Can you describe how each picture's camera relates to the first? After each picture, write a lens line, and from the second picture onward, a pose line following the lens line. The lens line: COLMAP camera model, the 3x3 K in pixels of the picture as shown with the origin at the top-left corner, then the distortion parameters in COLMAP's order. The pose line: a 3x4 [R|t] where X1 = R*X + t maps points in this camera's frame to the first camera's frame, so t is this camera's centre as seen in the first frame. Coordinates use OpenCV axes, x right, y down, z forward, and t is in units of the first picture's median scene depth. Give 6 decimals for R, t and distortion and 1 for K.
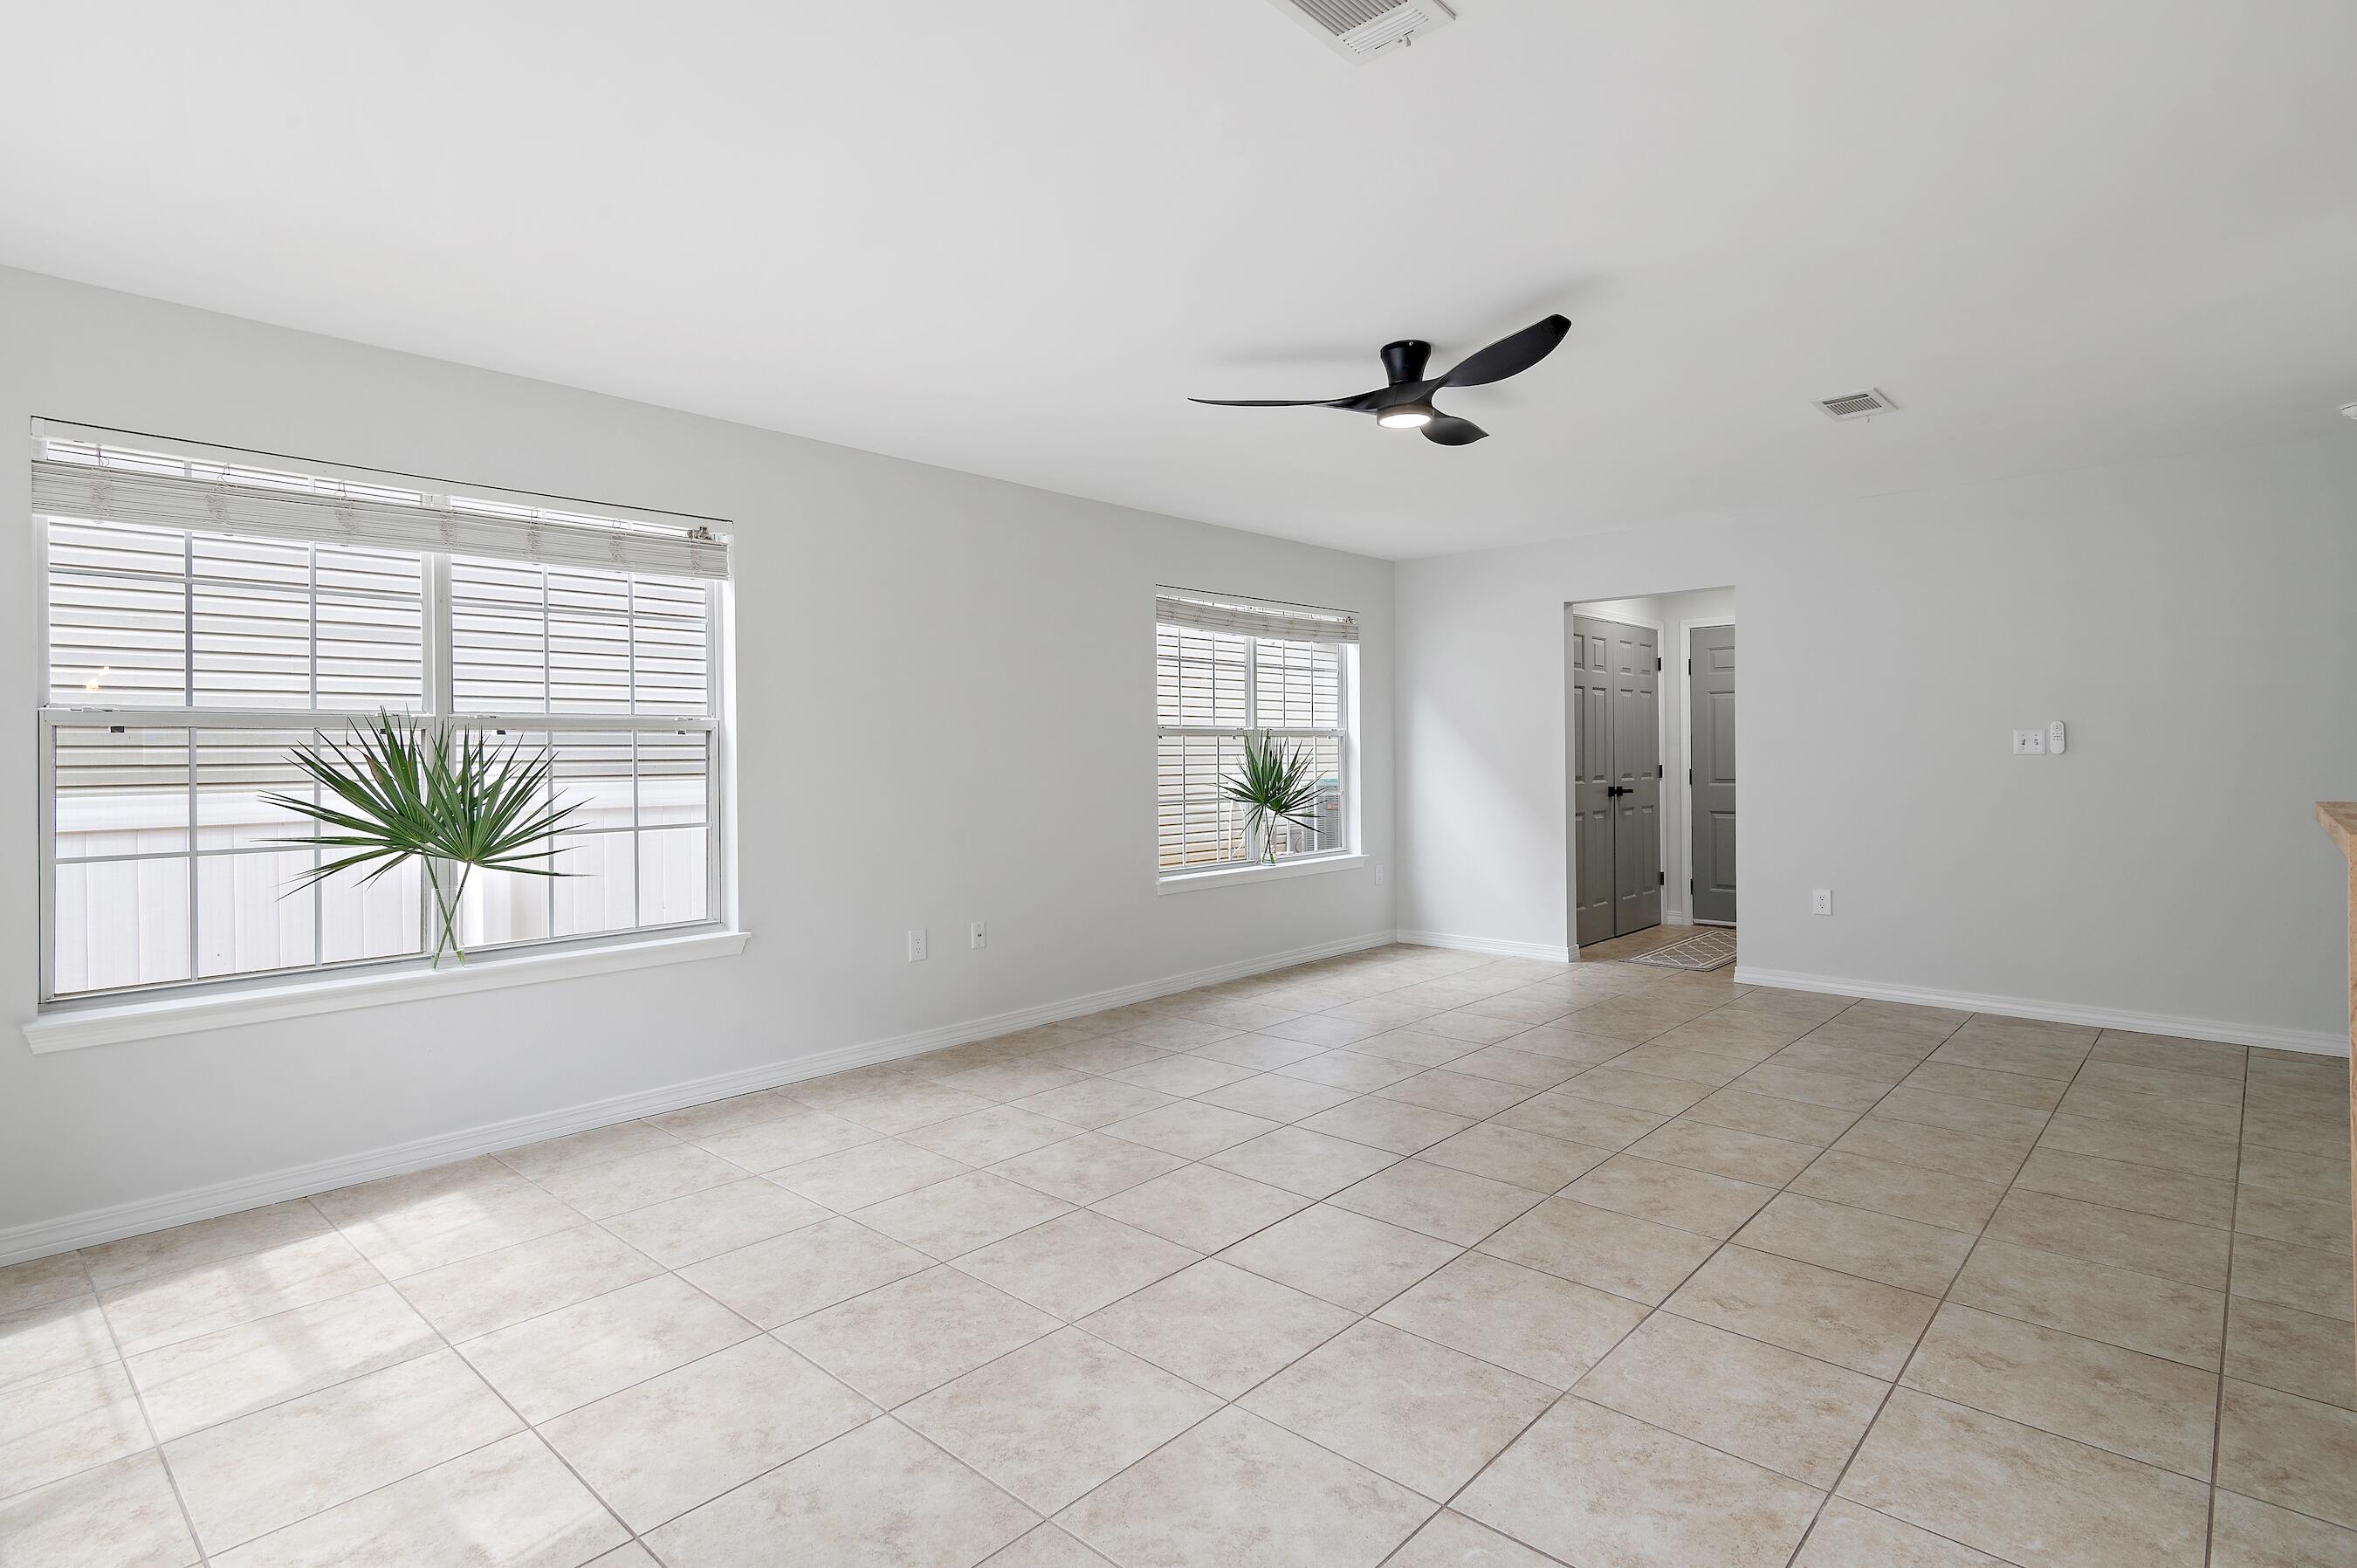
lens RADIAL K [[1176.9, 0, 1186.2], [0, 1176.9, 754.0], [0, 0, 1]] dist [0.012951, 0.000200]
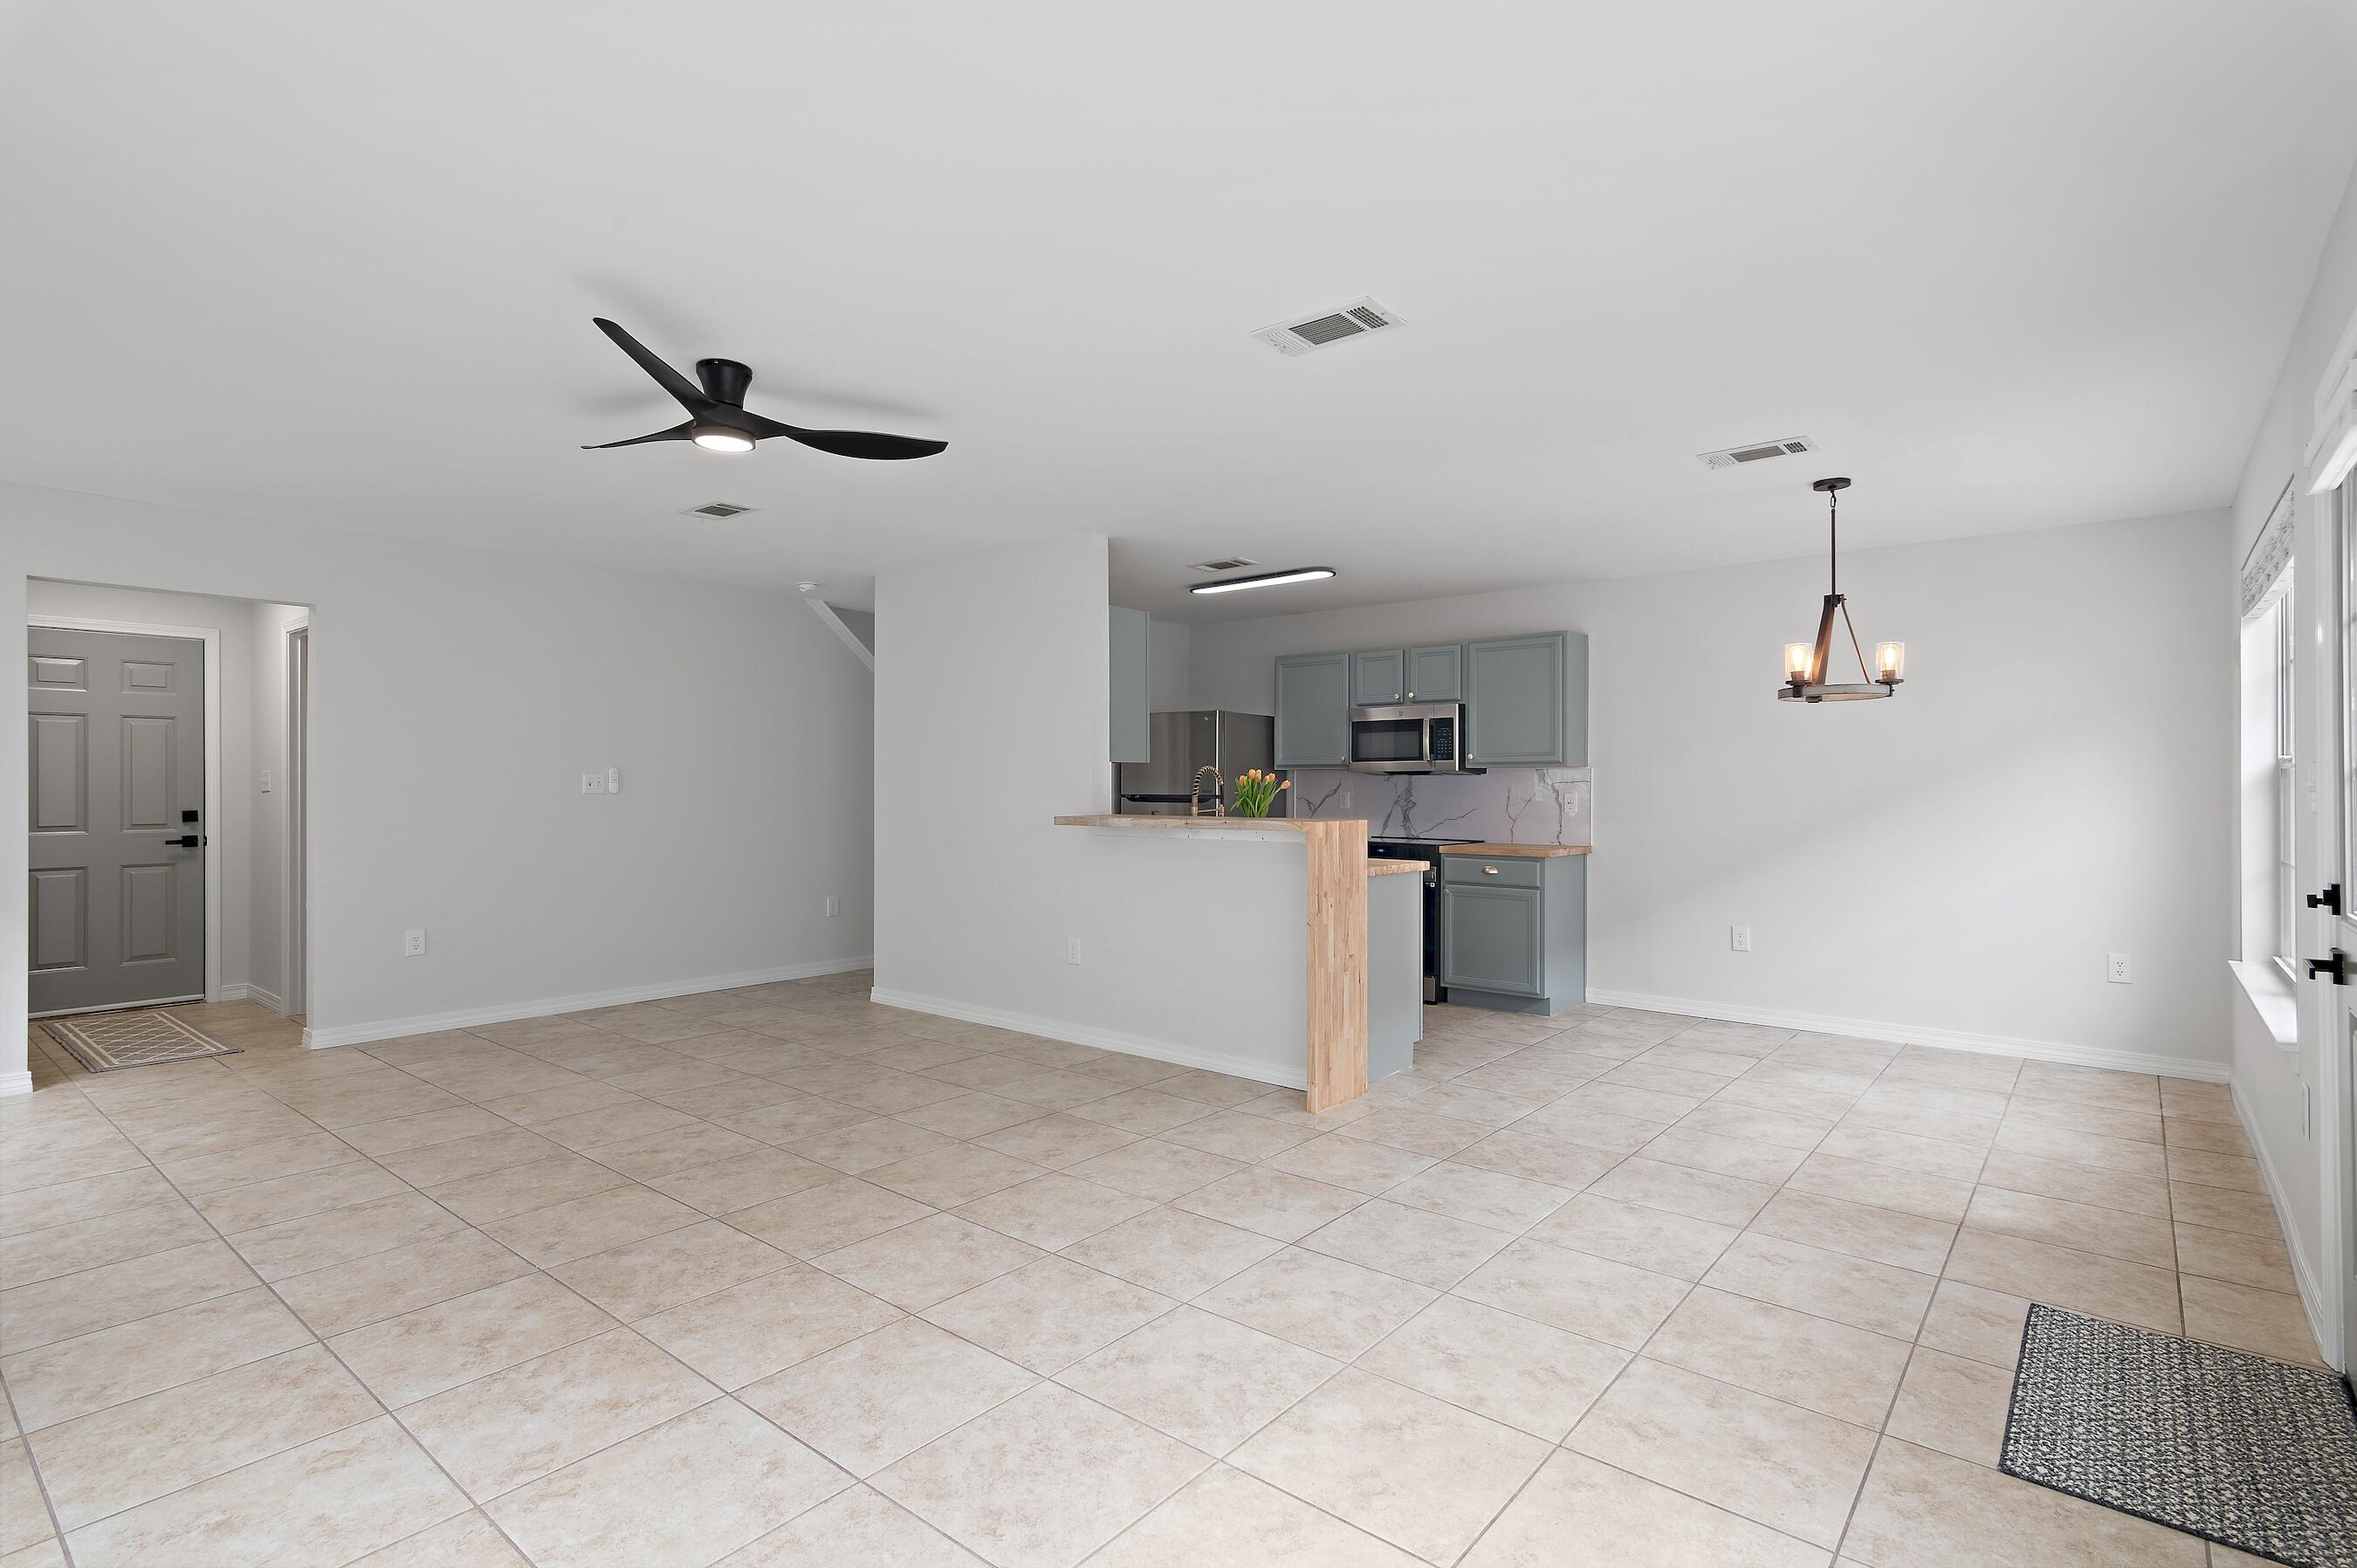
lens RADIAL K [[1141.3, 0, 1178.5], [0, 1141.3, 784.0], [0, 0, 1]] dist [0.013204, -0.000008]
pose [[-0.049954, 0.007844, 0.998721, -0.753387], [0.000910, 0.999969, -0.007809, 0.000712], [-0.998751, 0.000519, -0.049960, 0.673858]]
